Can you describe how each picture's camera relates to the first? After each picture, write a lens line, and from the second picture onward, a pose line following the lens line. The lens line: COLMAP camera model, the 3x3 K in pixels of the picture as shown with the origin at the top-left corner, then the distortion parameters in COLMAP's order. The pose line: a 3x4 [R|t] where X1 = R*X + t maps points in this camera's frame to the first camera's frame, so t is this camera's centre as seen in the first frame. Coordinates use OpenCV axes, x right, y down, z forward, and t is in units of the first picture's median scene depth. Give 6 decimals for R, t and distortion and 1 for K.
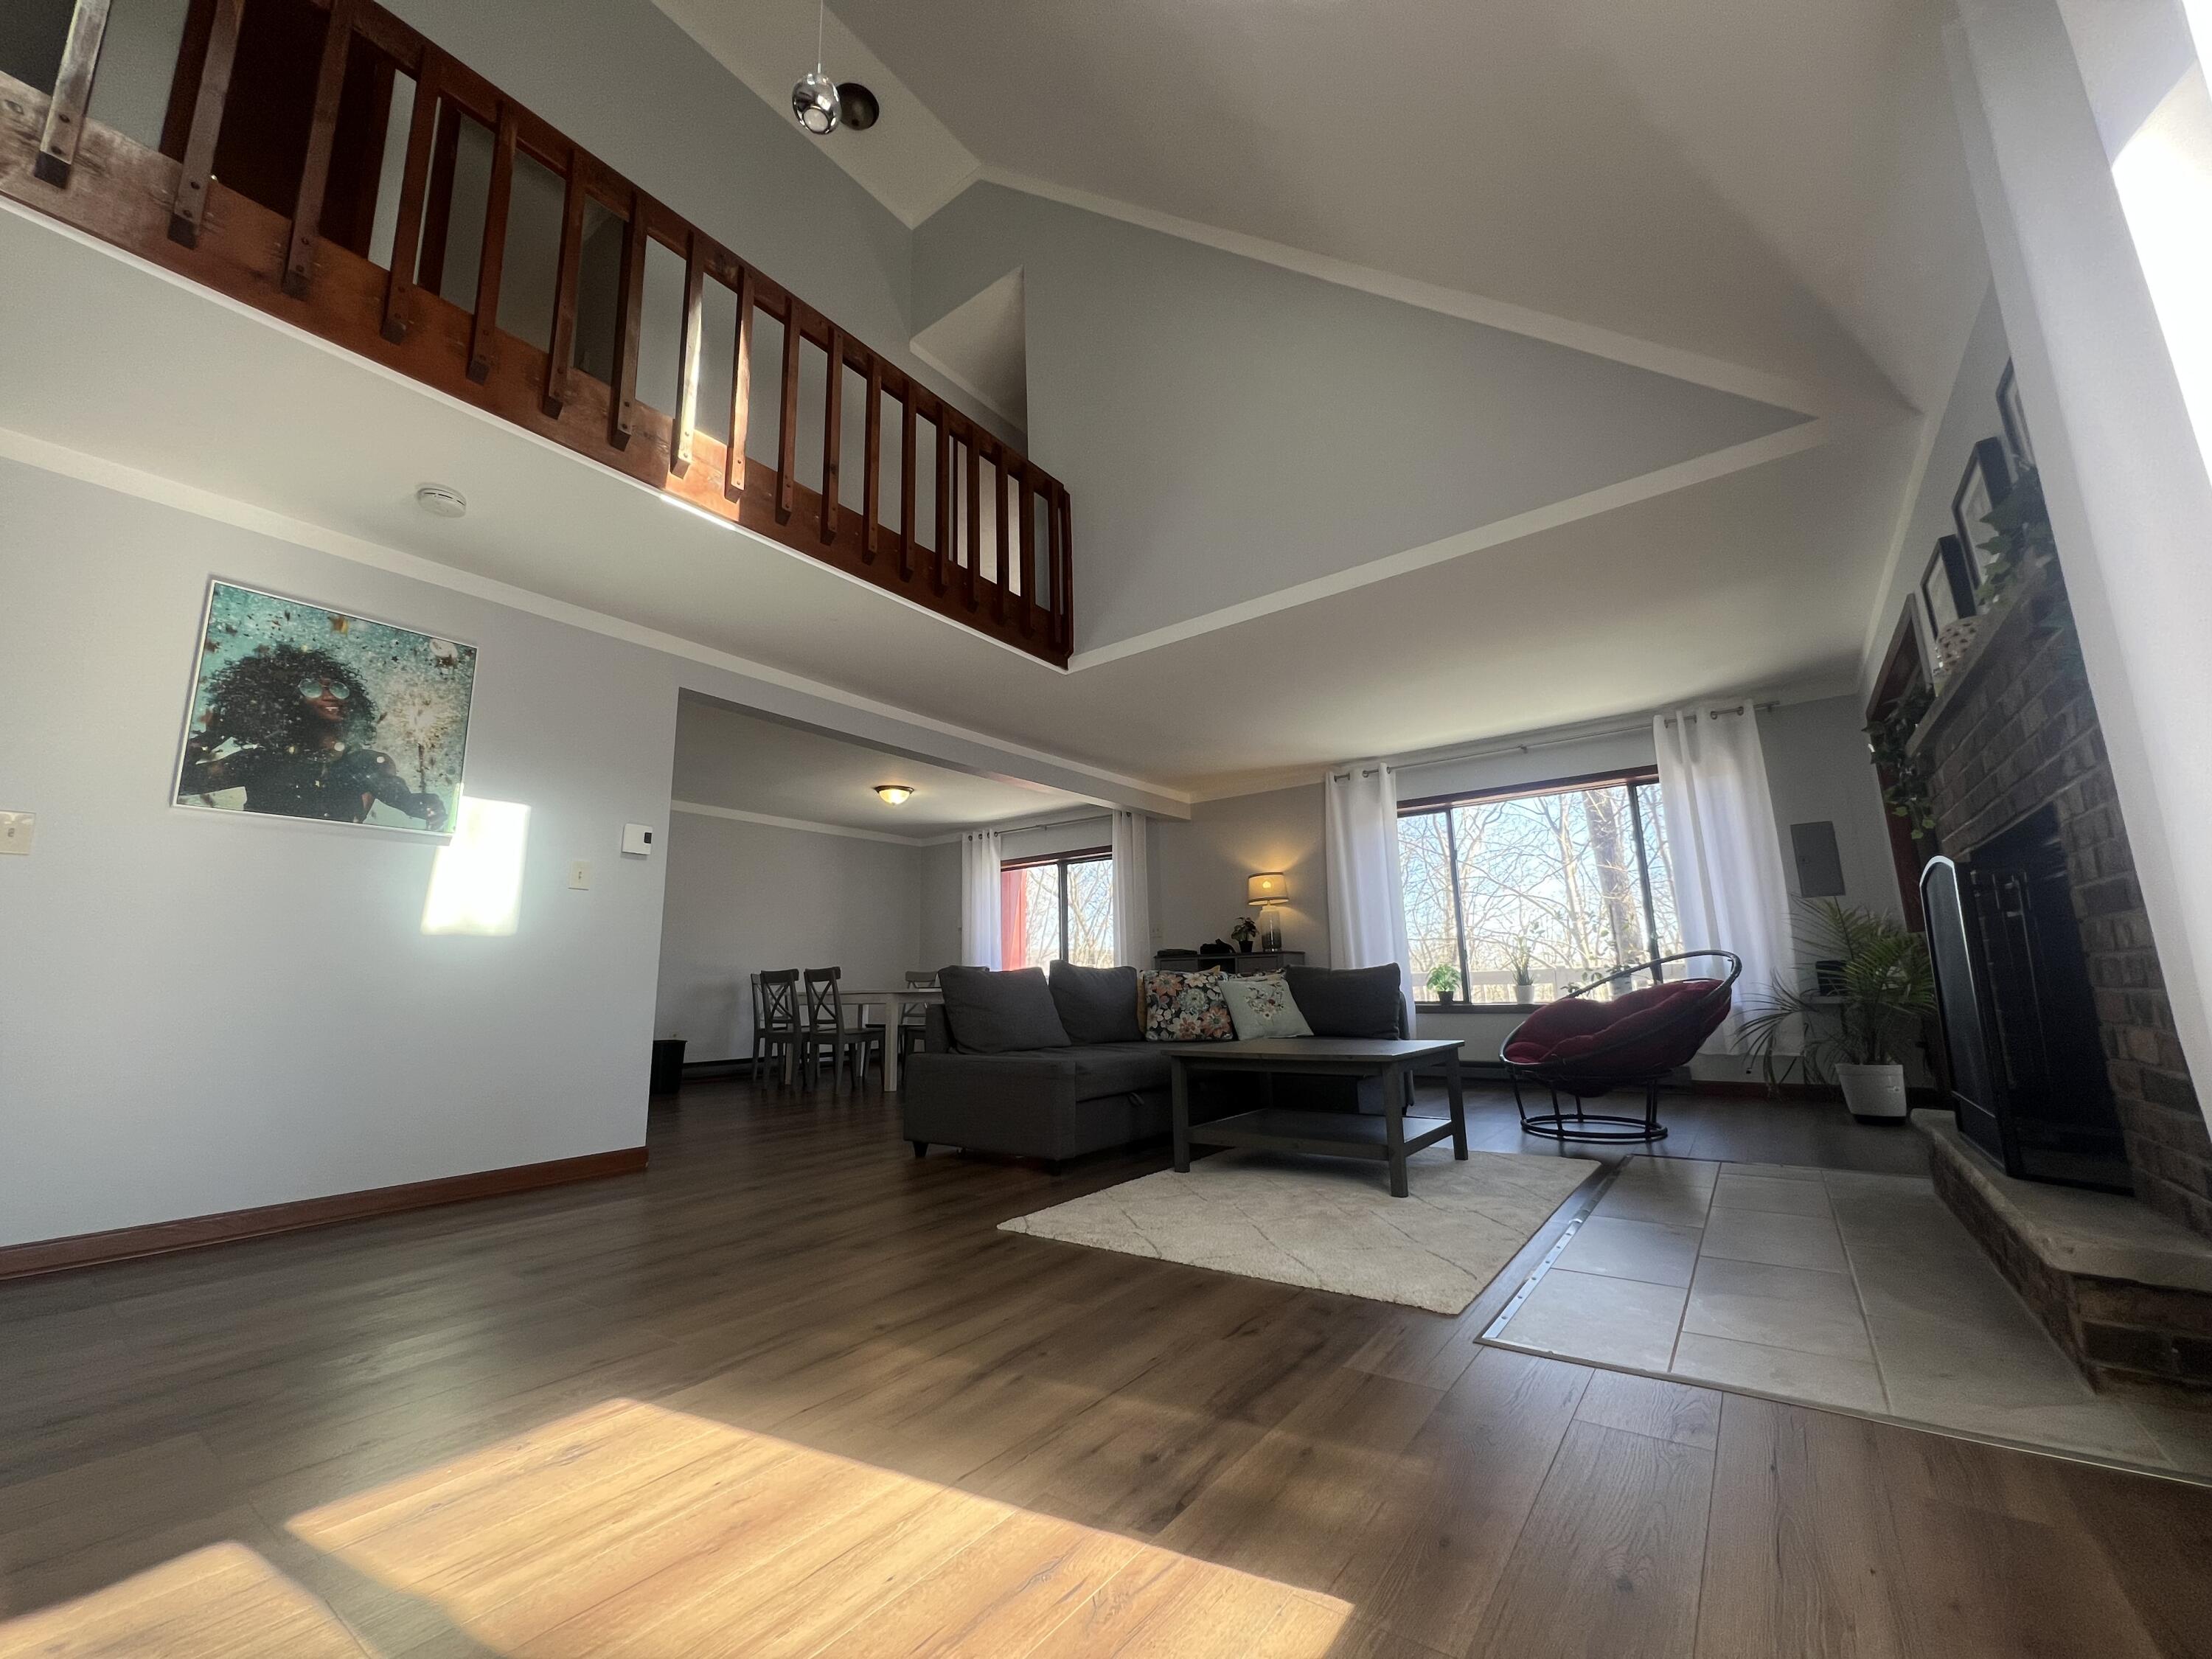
lens RADIAL K [[887.0, 0, 1099.8], [0, 887.0, 826.5], [0, 0, 1]] dist [-0.003620, 0.000073]
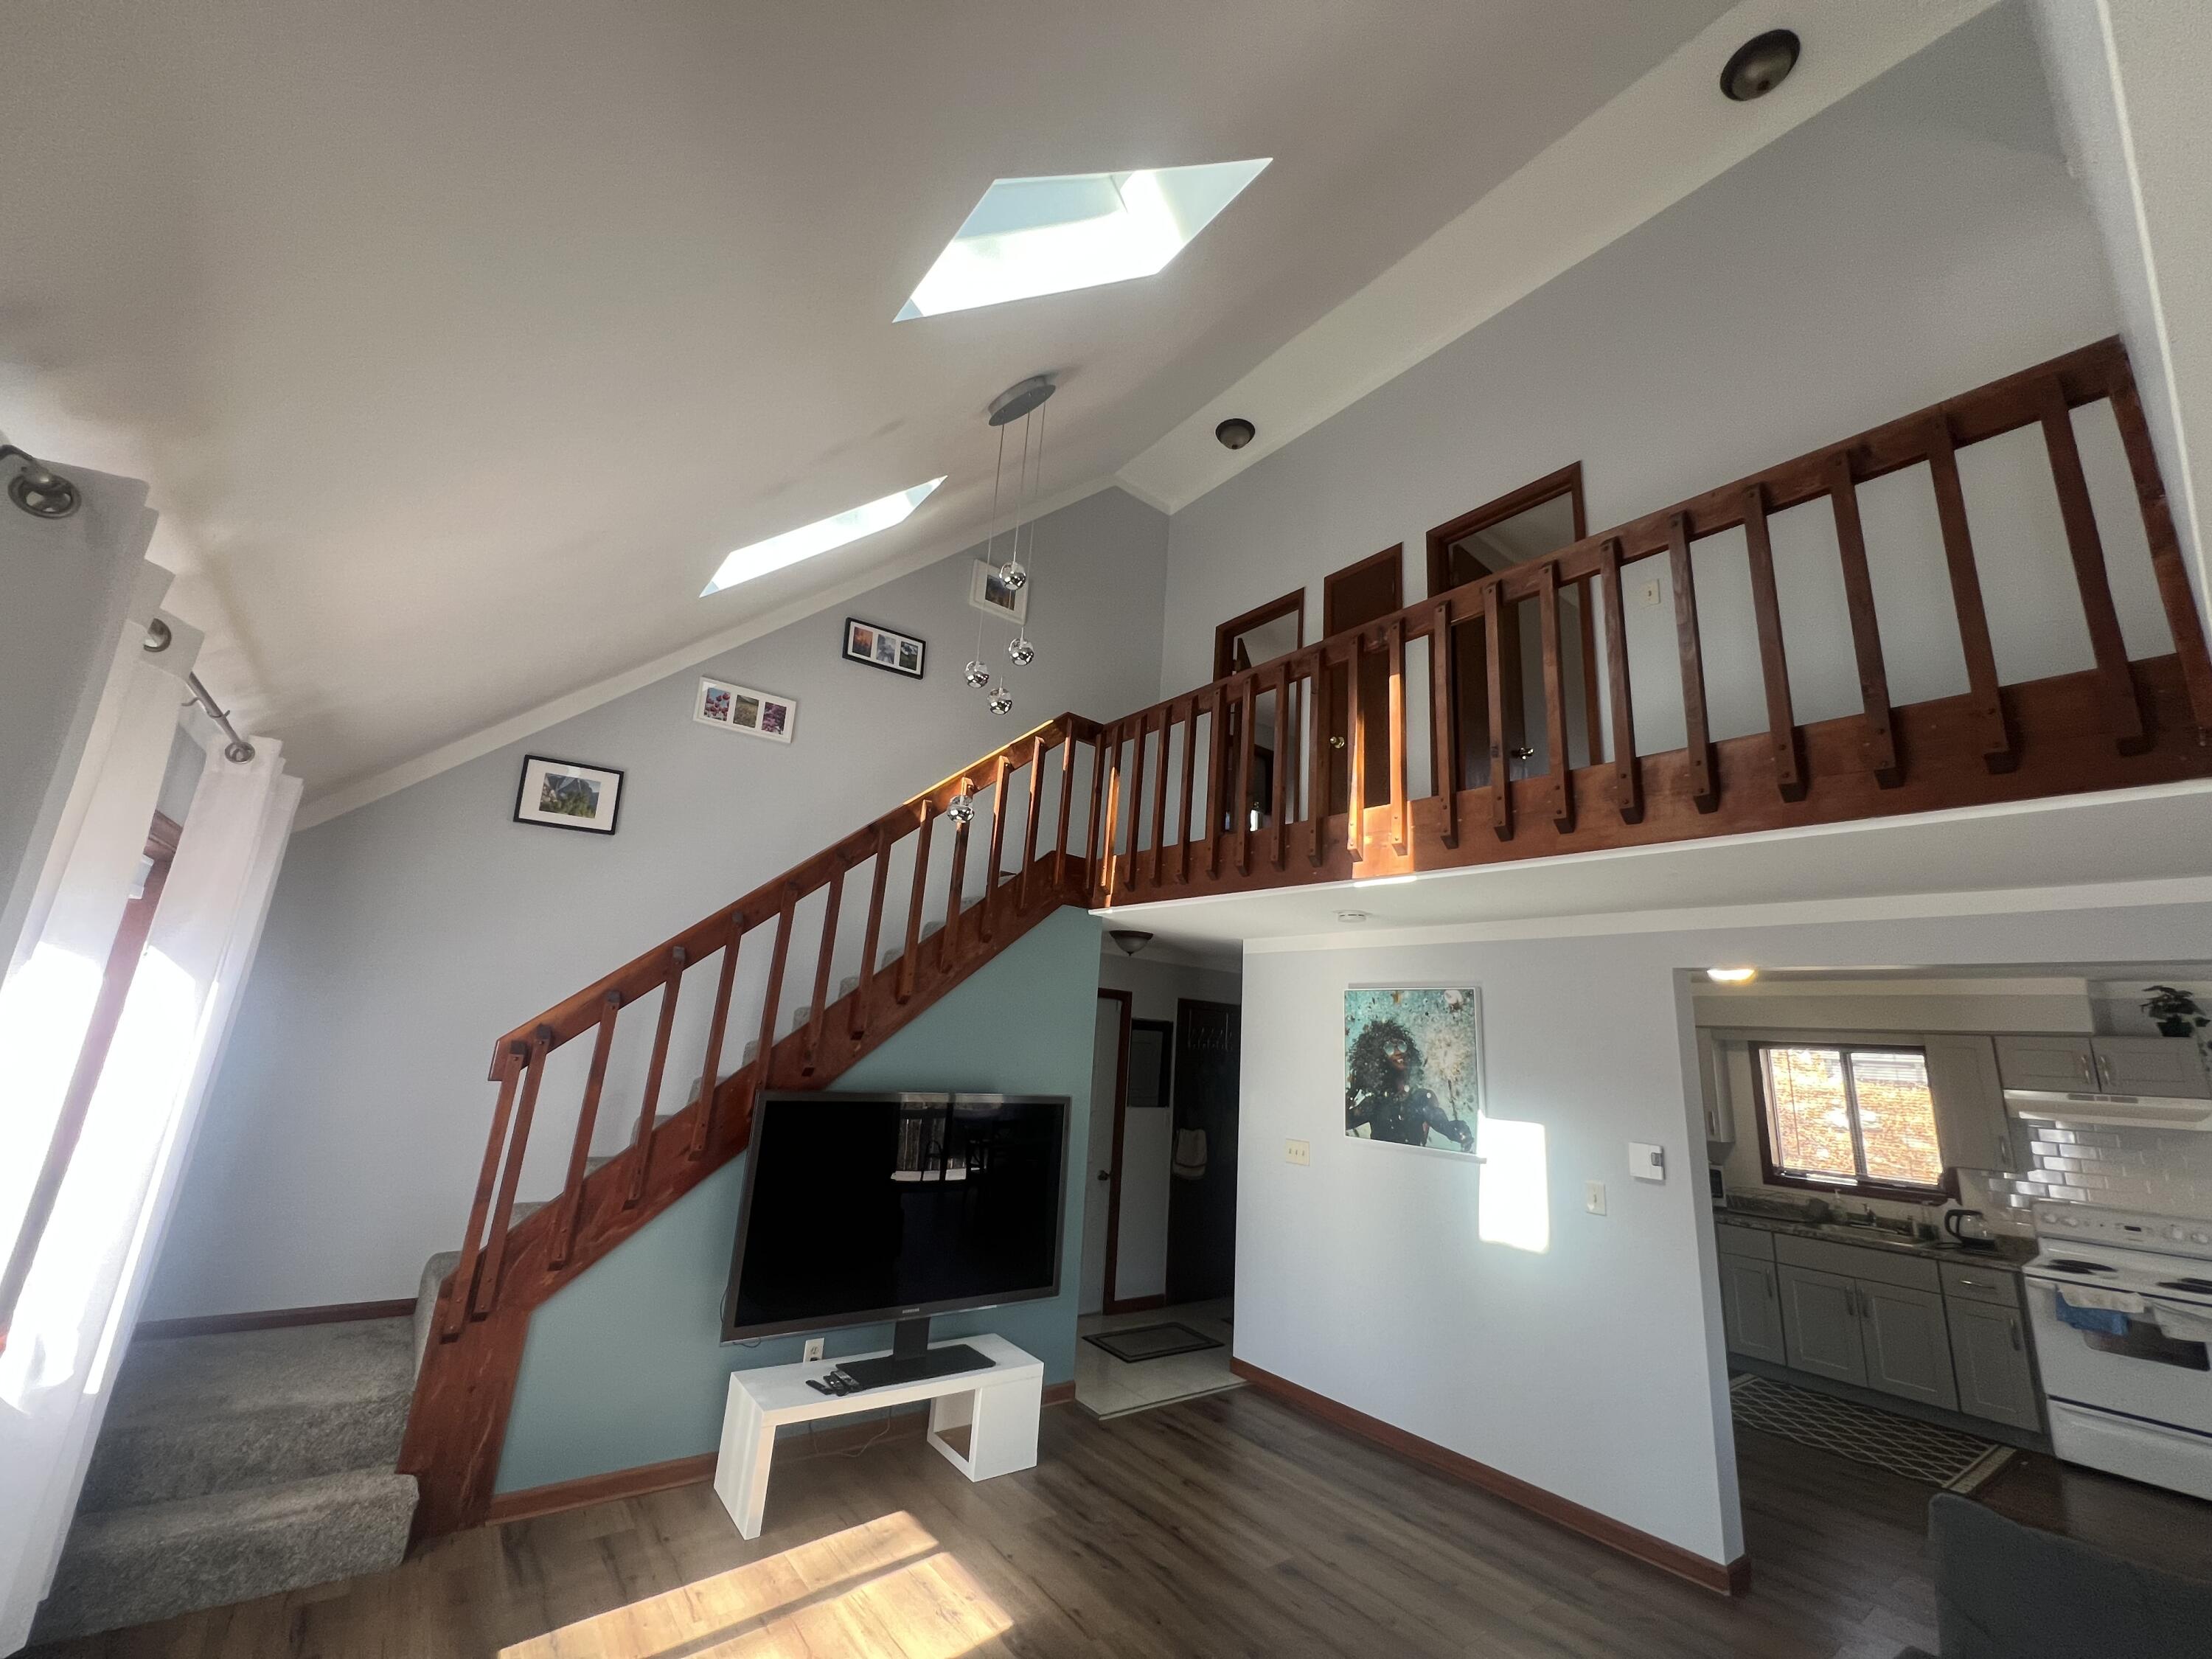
lens RADIAL K [[887.0, 0, 1103.9], [0, 887.0, 821.9], [0, 0, 1]] dist [-0.003620, 0.000073]
pose [[-0.275533, -0.229931, -0.933388, 0.559621], [0.118287, 0.955484, -0.270292, -0.140608], [0.953986, -0.184882, -0.236070, 0.782200]]
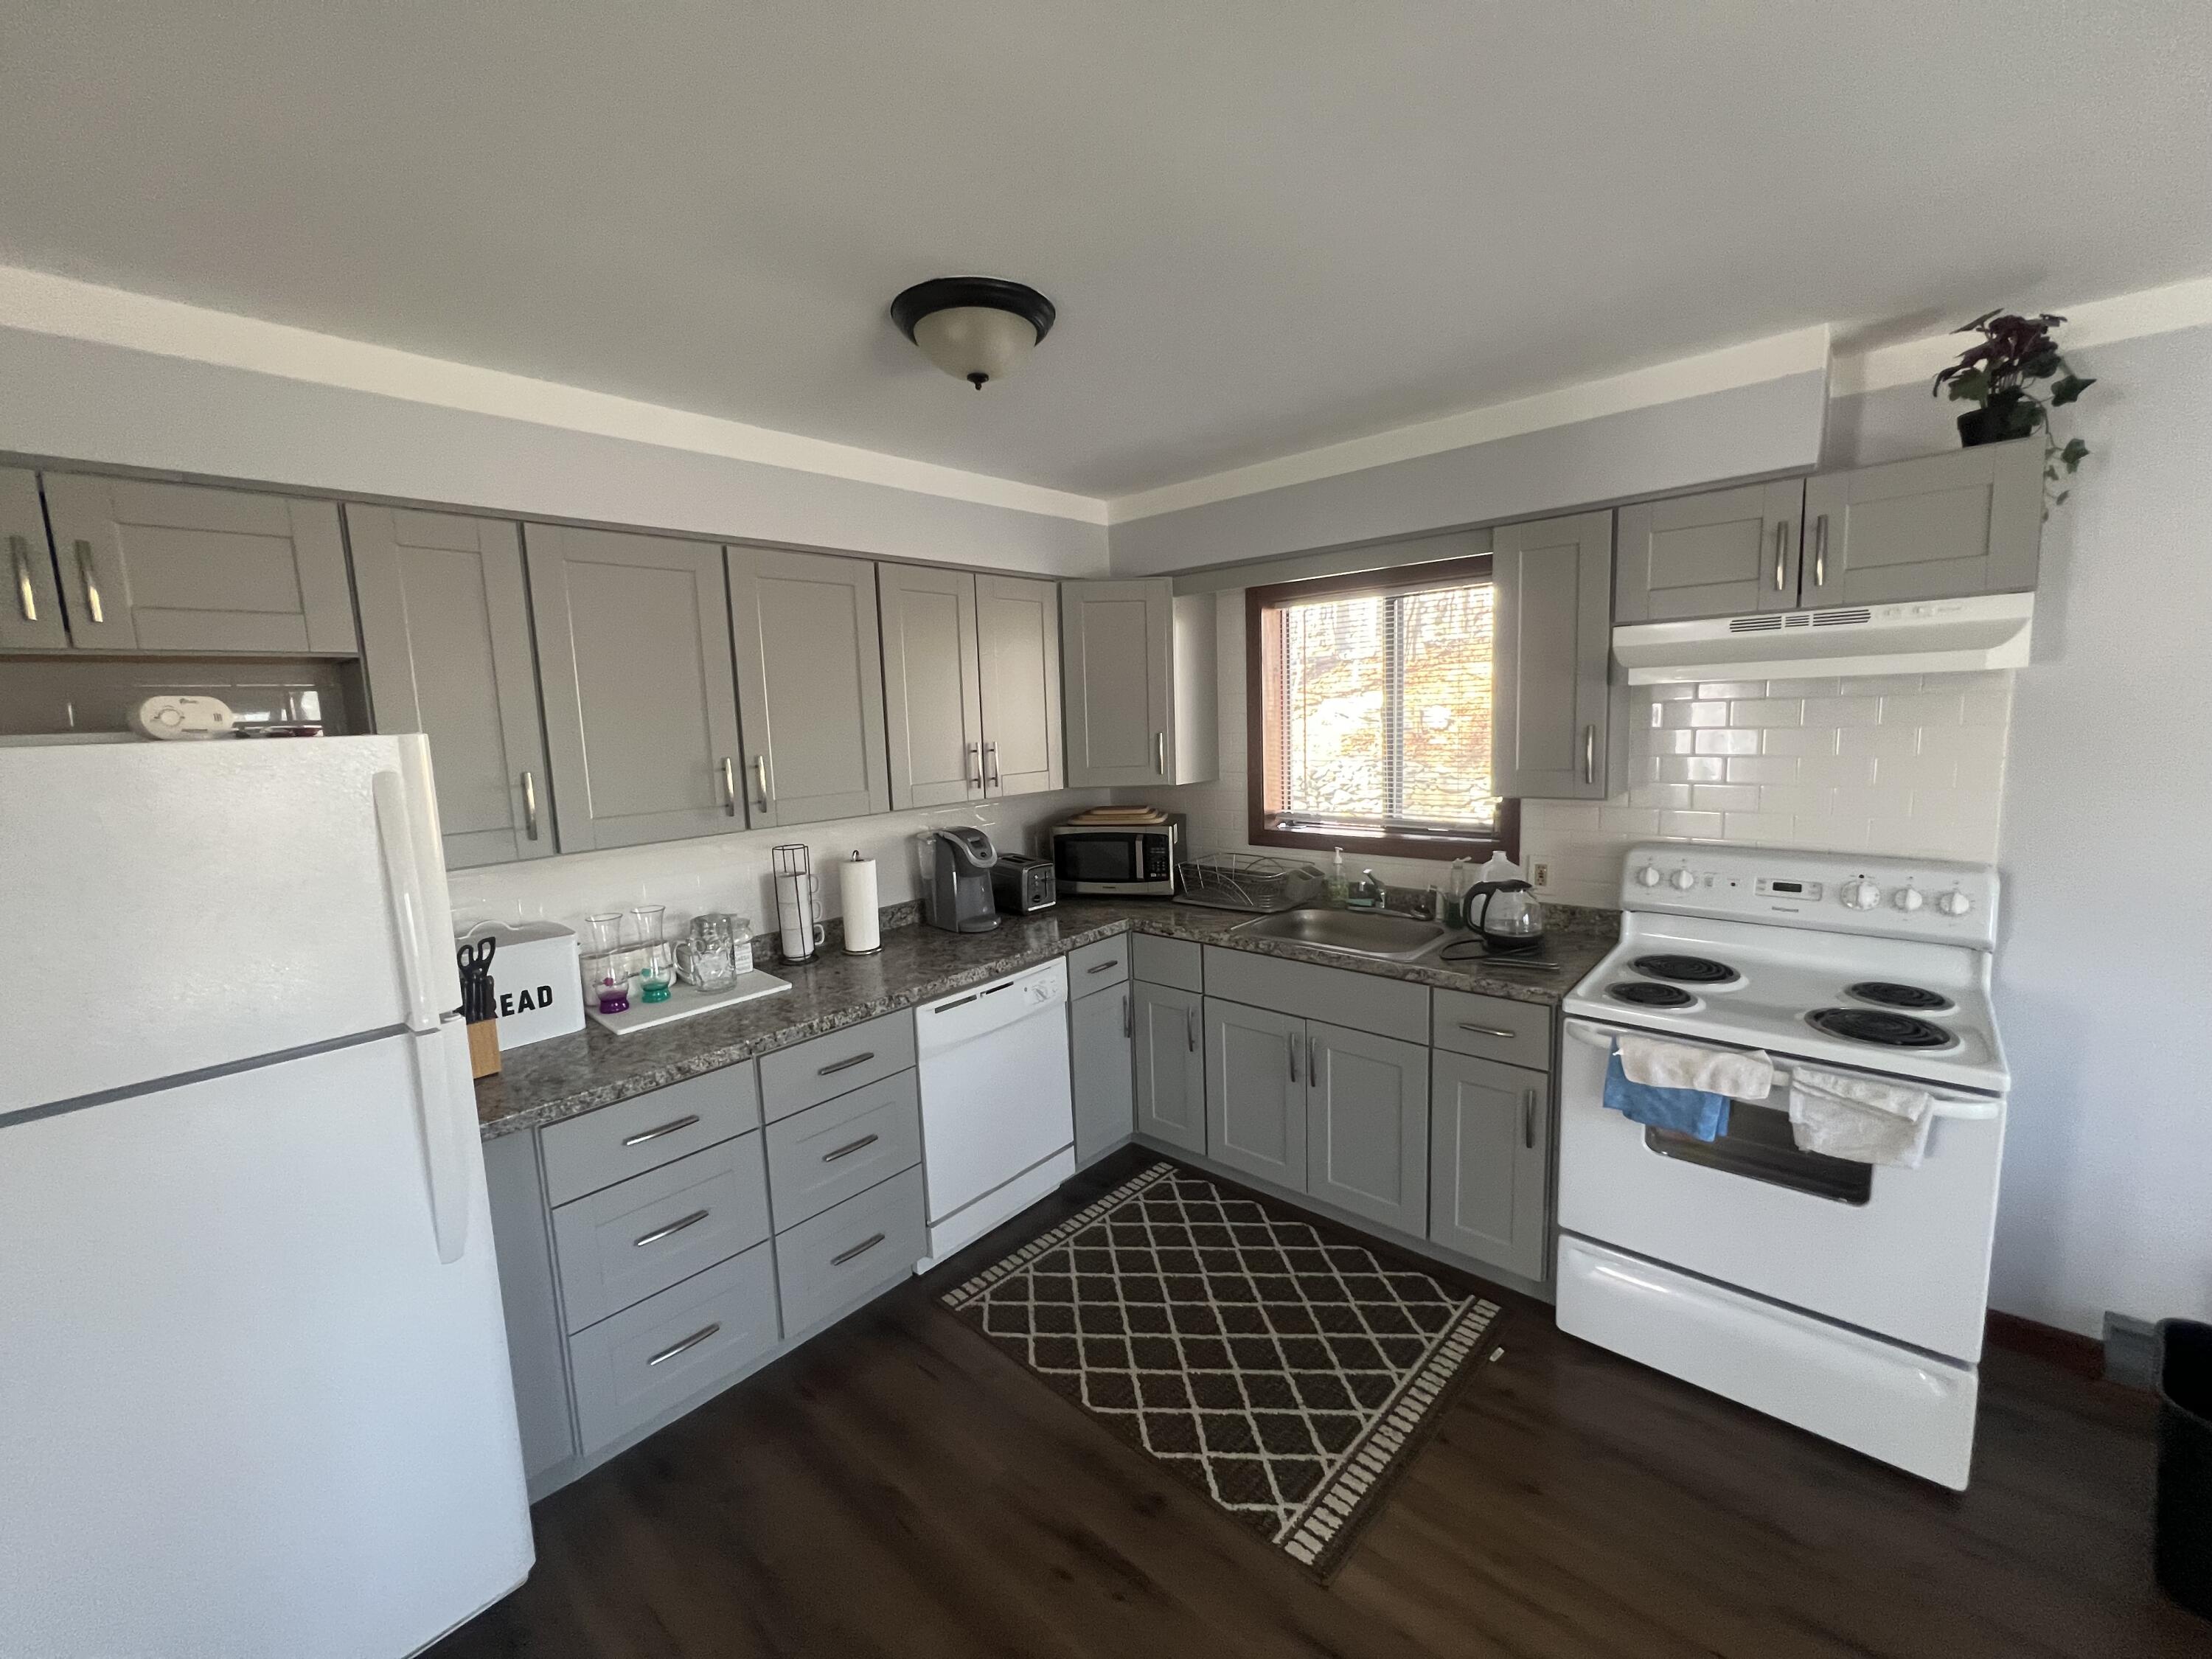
lens RADIAL K [[887.0, 0, 1105.2], [0, 887.0, 826.7], [0, 0, 1]] dist [-0.003620, 0.000073]
pose [[-0.092536, 0.159098, -0.982917, -0.014974], [0.220123, 0.965996, 0.135636, -0.054190], [0.971073, -0.203812, -0.124410, 1.115362]]
